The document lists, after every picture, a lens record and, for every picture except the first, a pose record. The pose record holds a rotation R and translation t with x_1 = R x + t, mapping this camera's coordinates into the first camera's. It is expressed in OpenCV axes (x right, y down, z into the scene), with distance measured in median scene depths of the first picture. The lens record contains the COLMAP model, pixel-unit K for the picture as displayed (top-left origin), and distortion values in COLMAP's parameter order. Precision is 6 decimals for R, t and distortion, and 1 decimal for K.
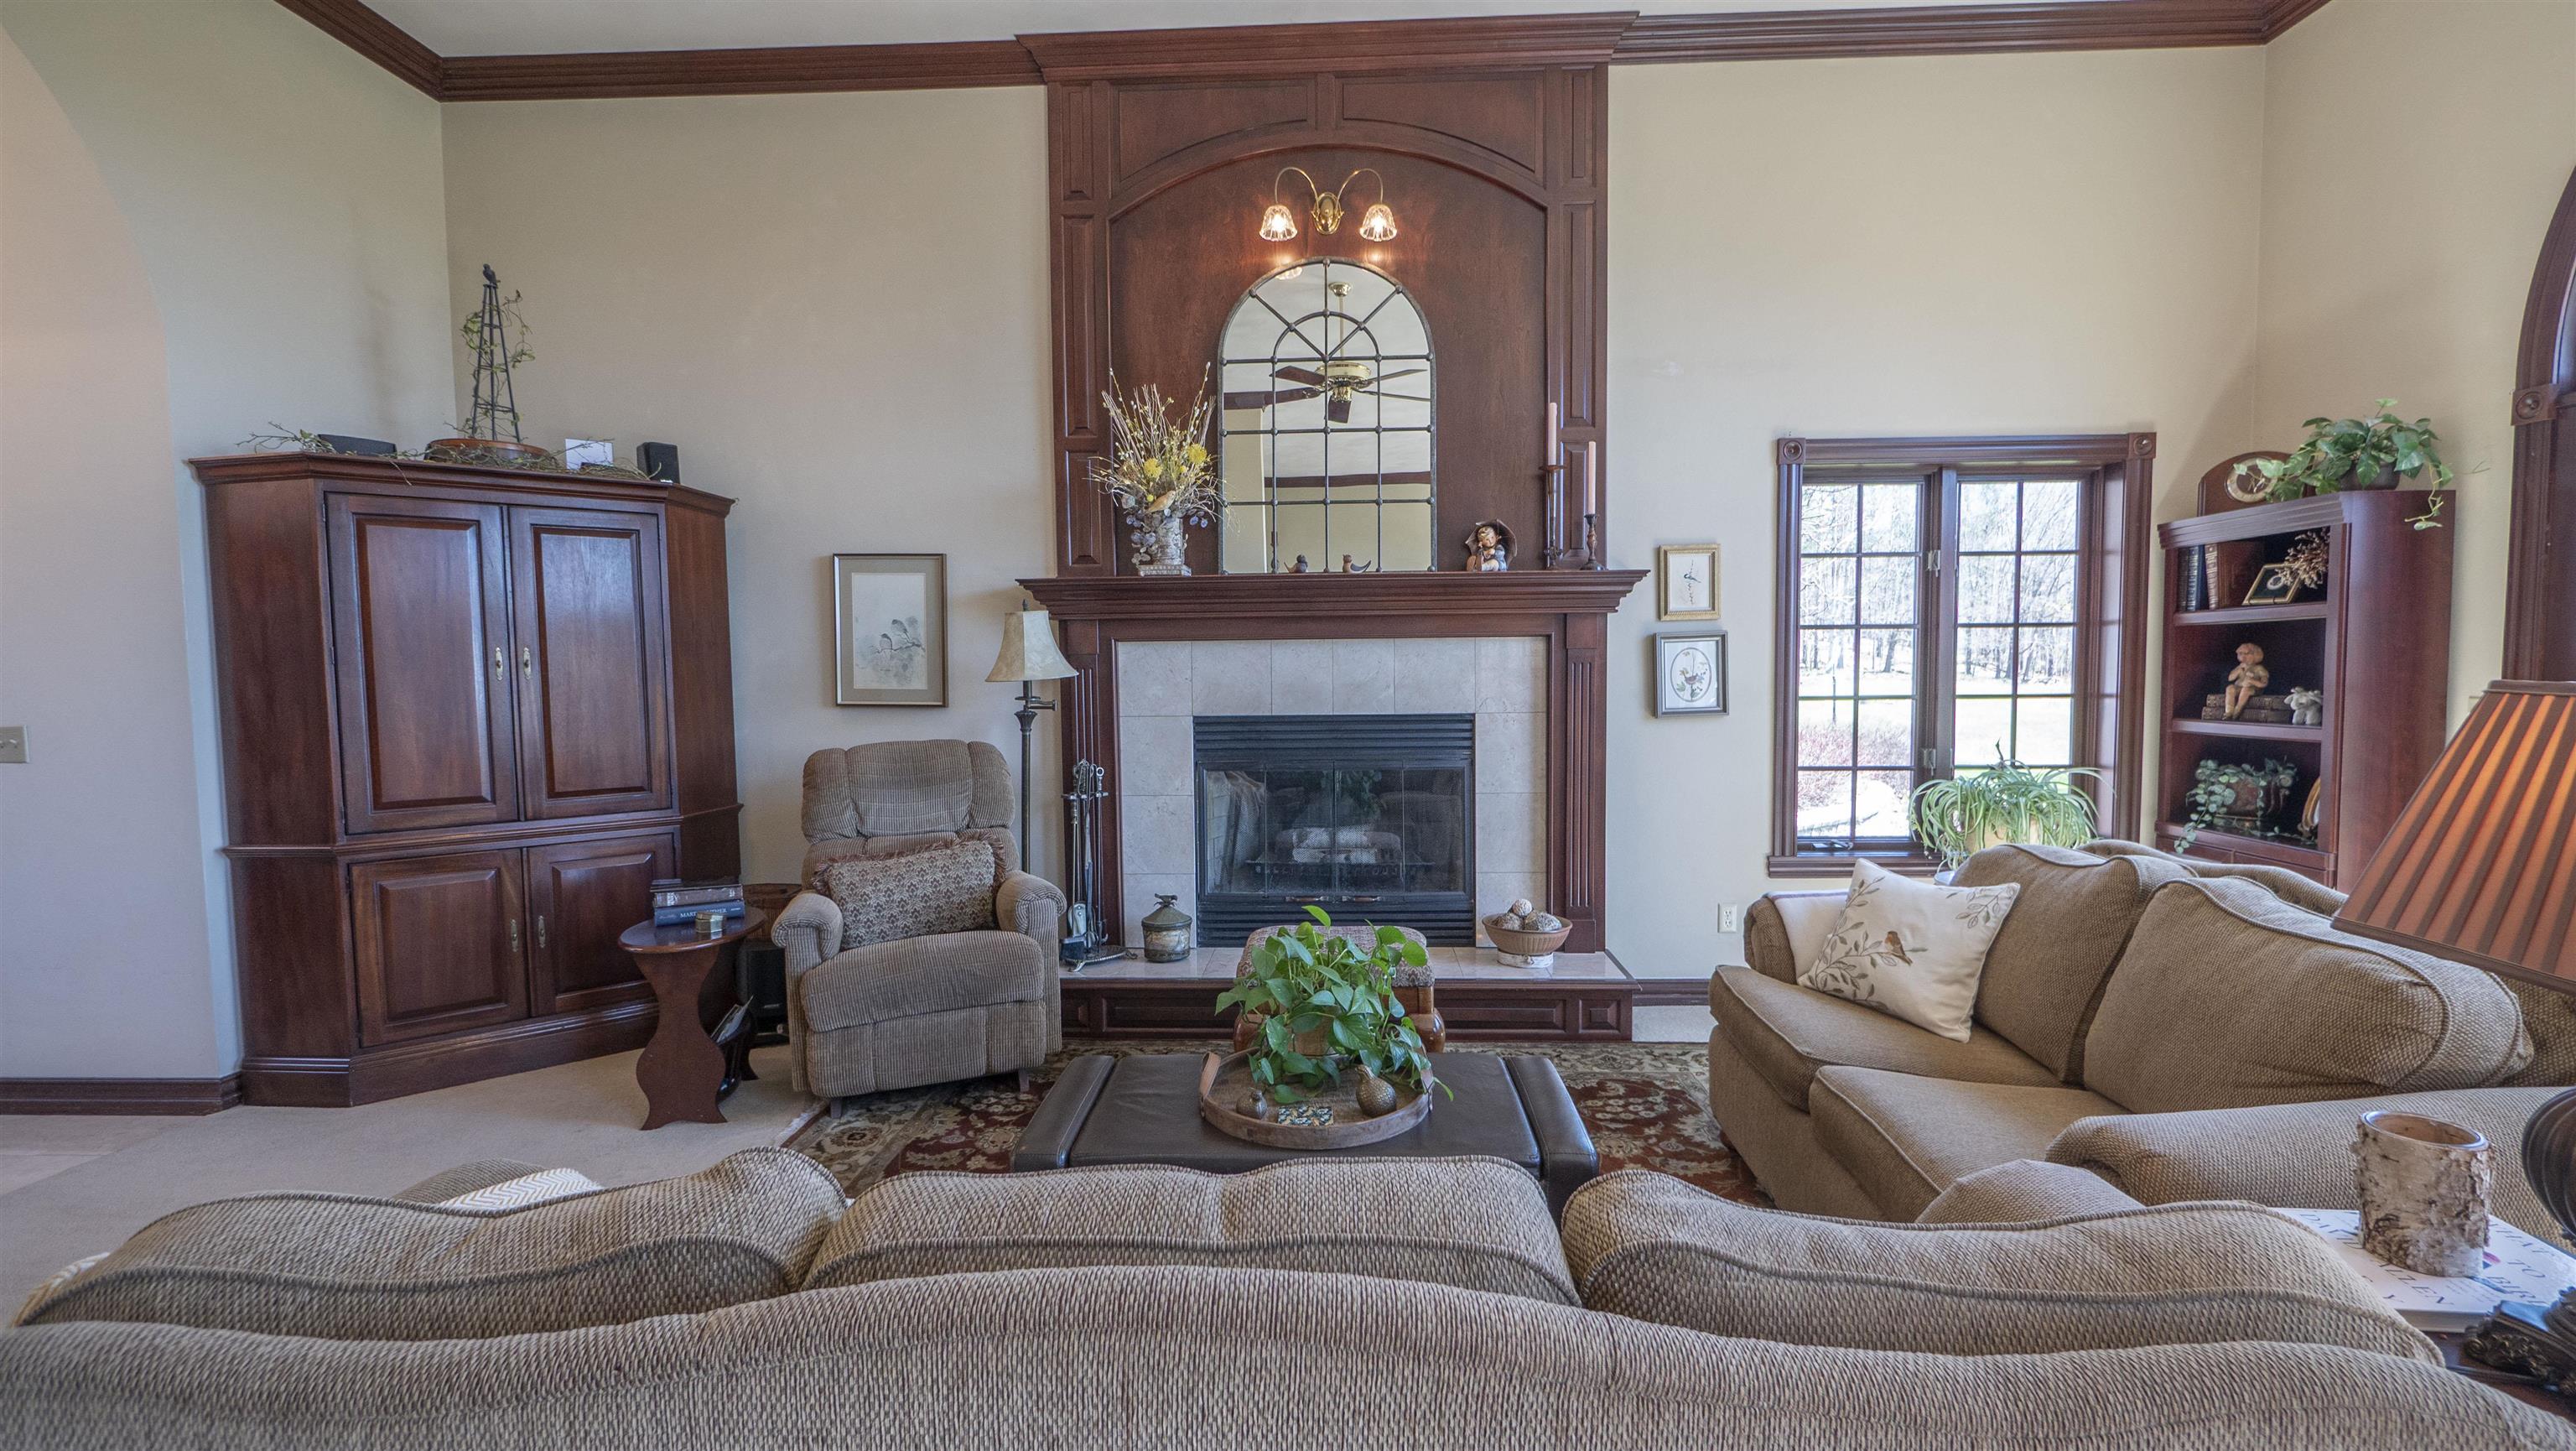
lens RADIAL K [[1101.4, 0, 1300.2], [0, 1101.4, 729.7], [0, 0, 1]] dist [-0.006650, -0.000266]
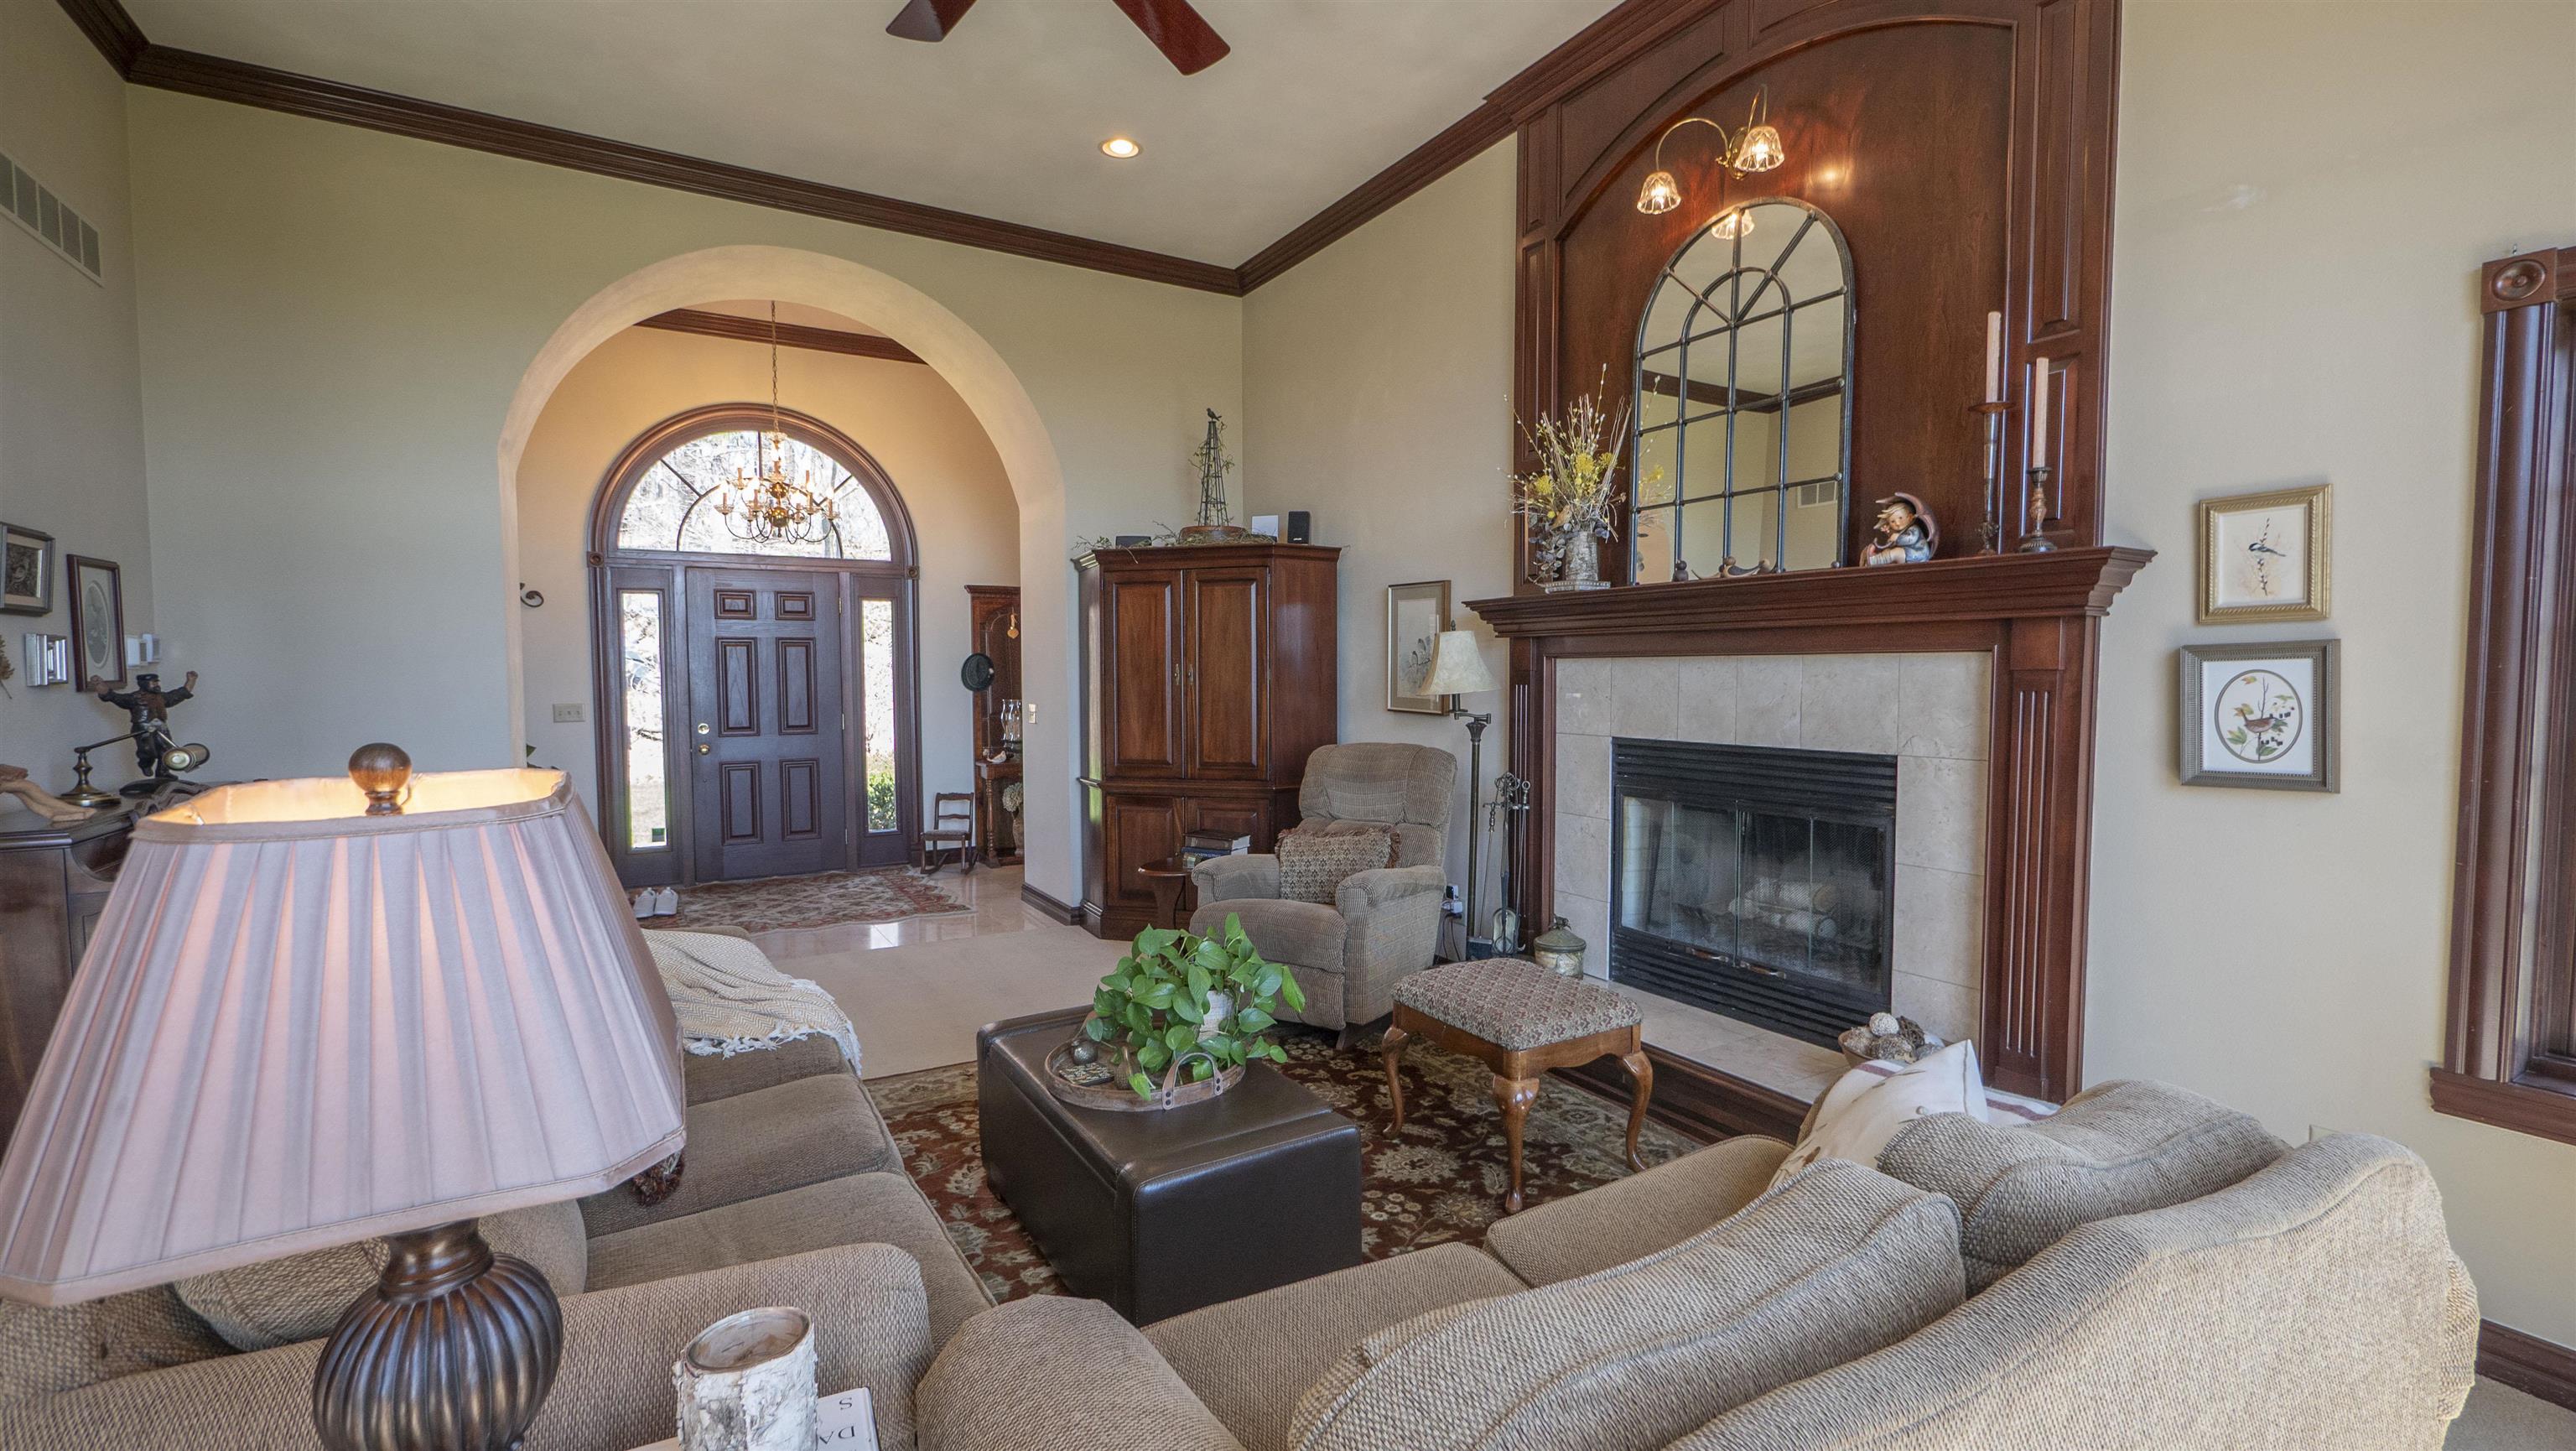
lens RADIAL K [[1101.4, 0, 1307.8], [0, 1101.4, 730.4], [0, 0, 1]] dist [-0.006650, -0.000266]
pose [[0.553579, 0.054397, -0.831018, 0.560290], [-0.051602, 0.998188, 0.030966, -0.034549], [0.831196, 0.025740, 0.555383, 0.261878]]
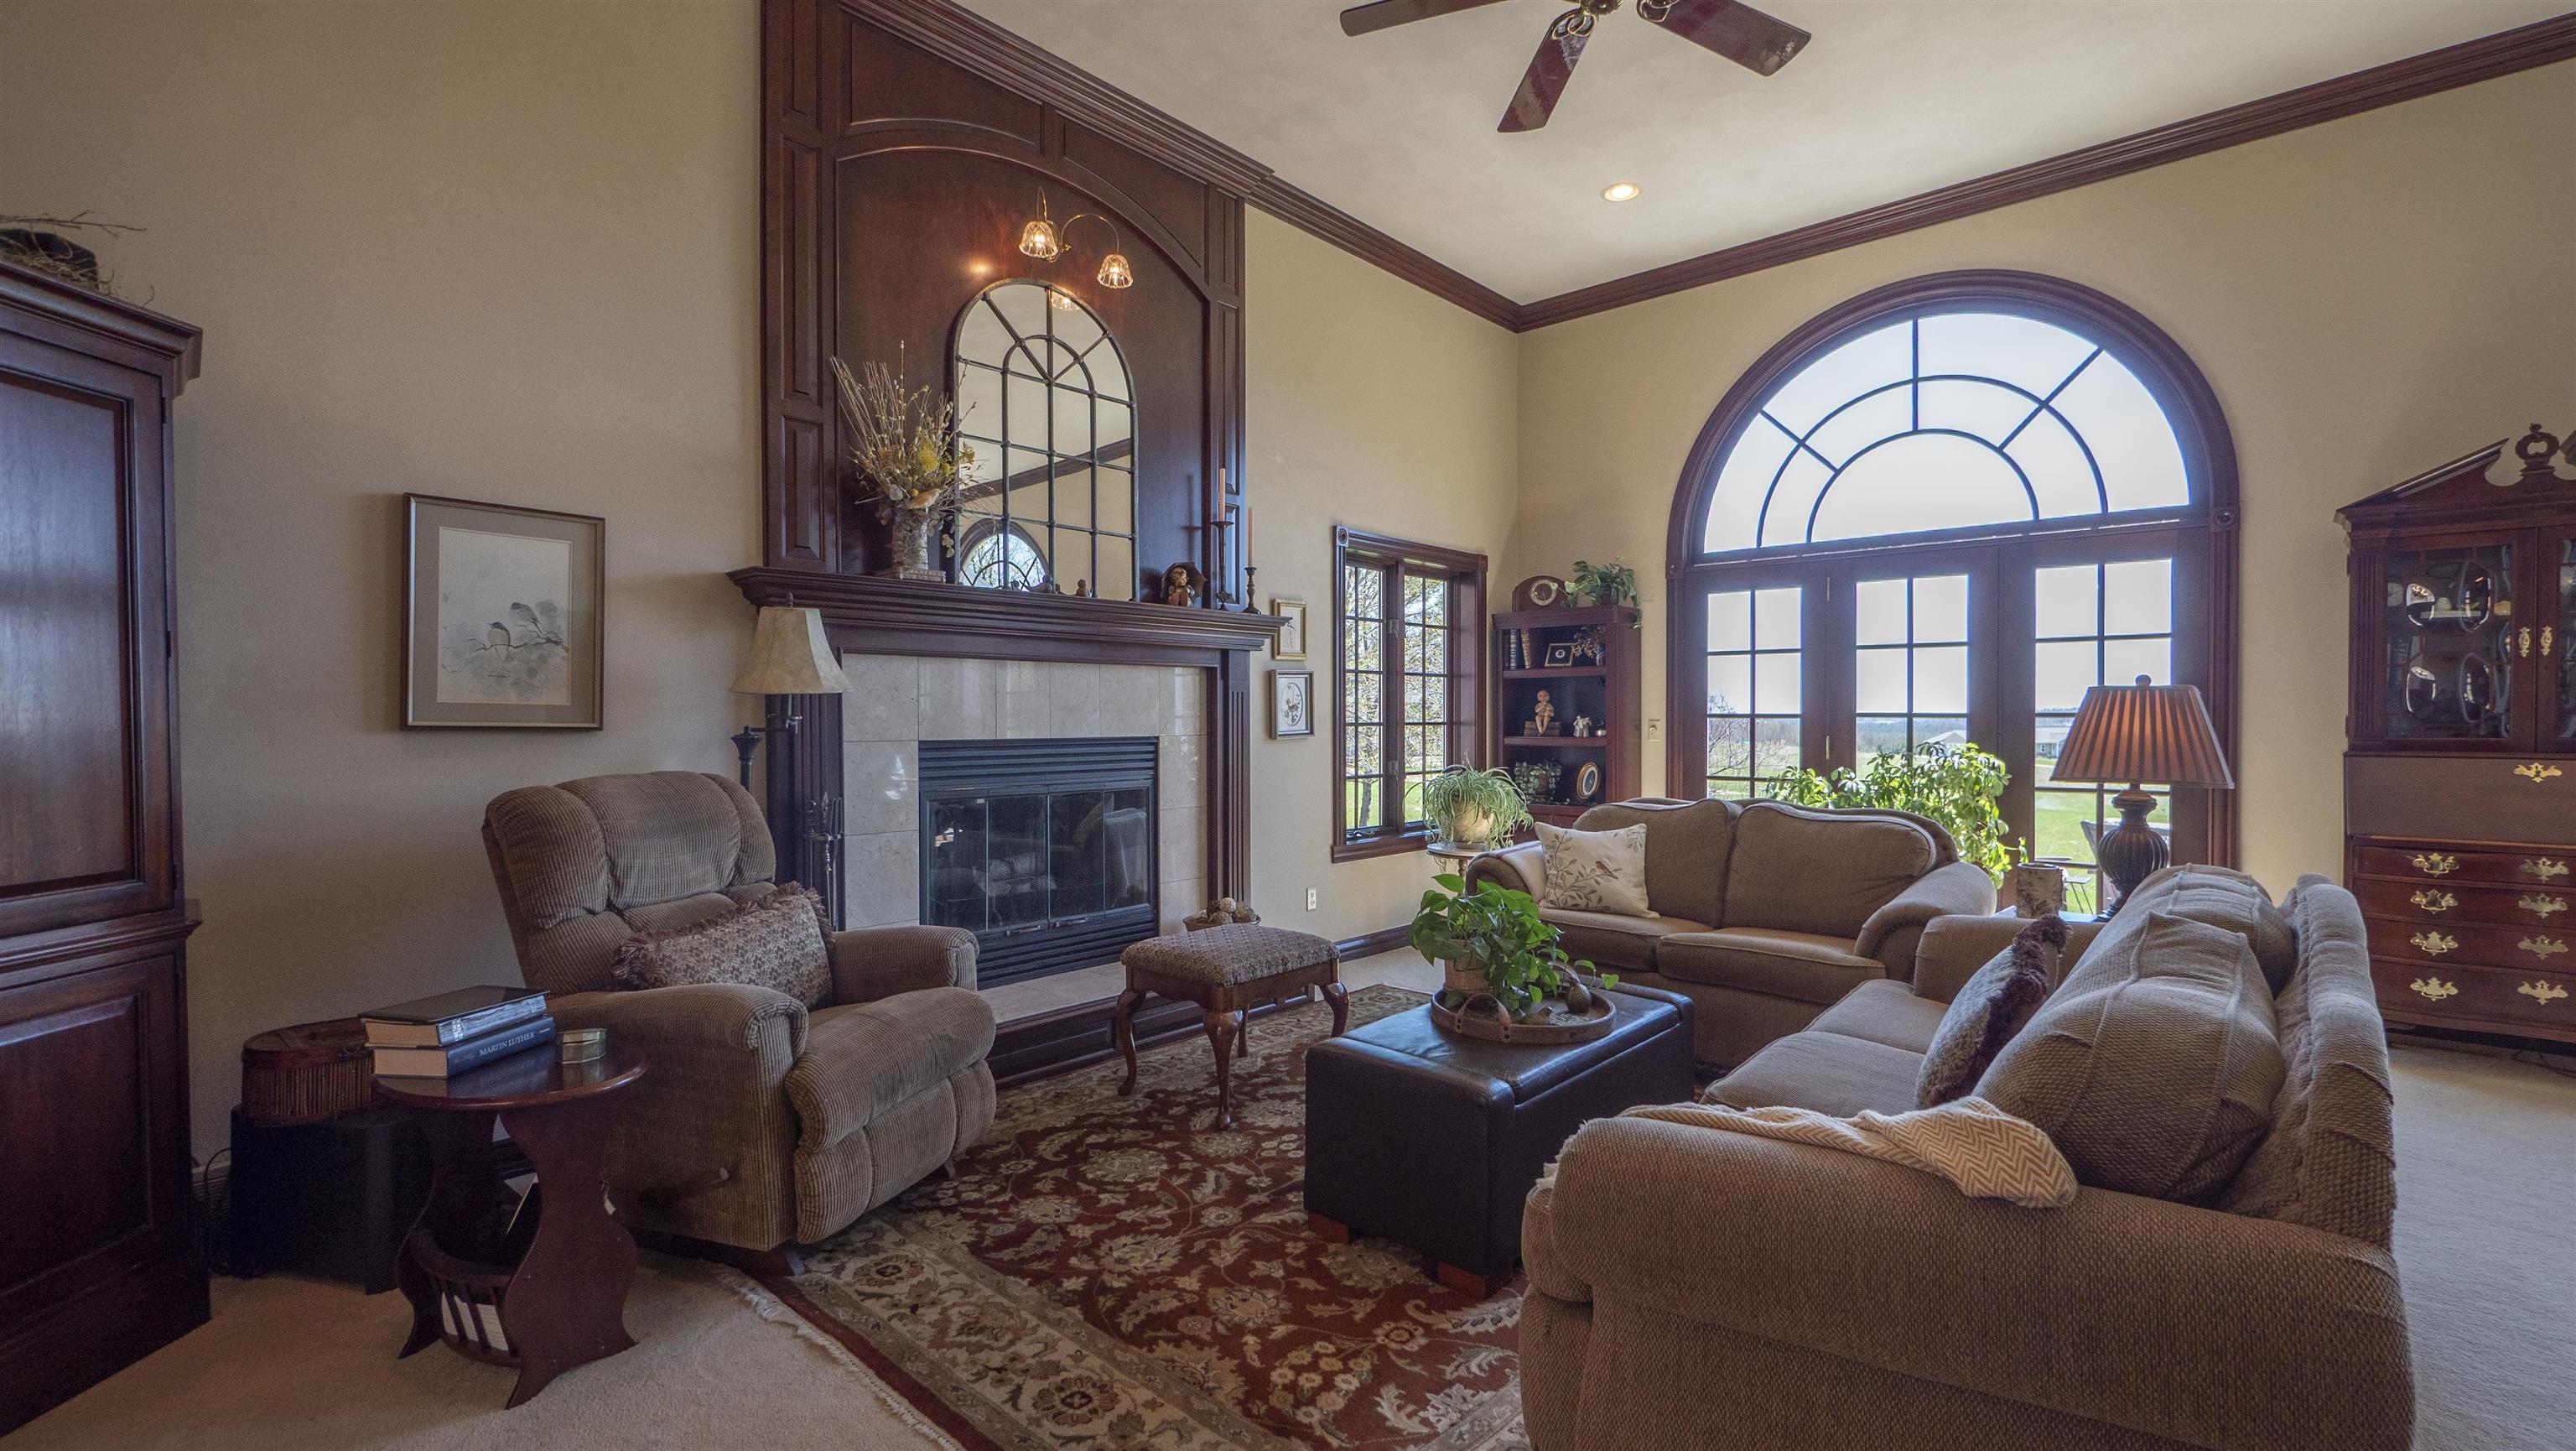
lens RADIAL K [[1101.4, 0, 1300.0], [0, 1101.4, 726.9], [0, 0, 1]] dist [-0.006650, -0.000266]
pose [[0.642885, 0.003307, 0.765956, -0.594086], [0.037272, 0.998671, -0.035595, 0.020421], [-0.765055, 0.051432, 0.641907, 0.195805]]
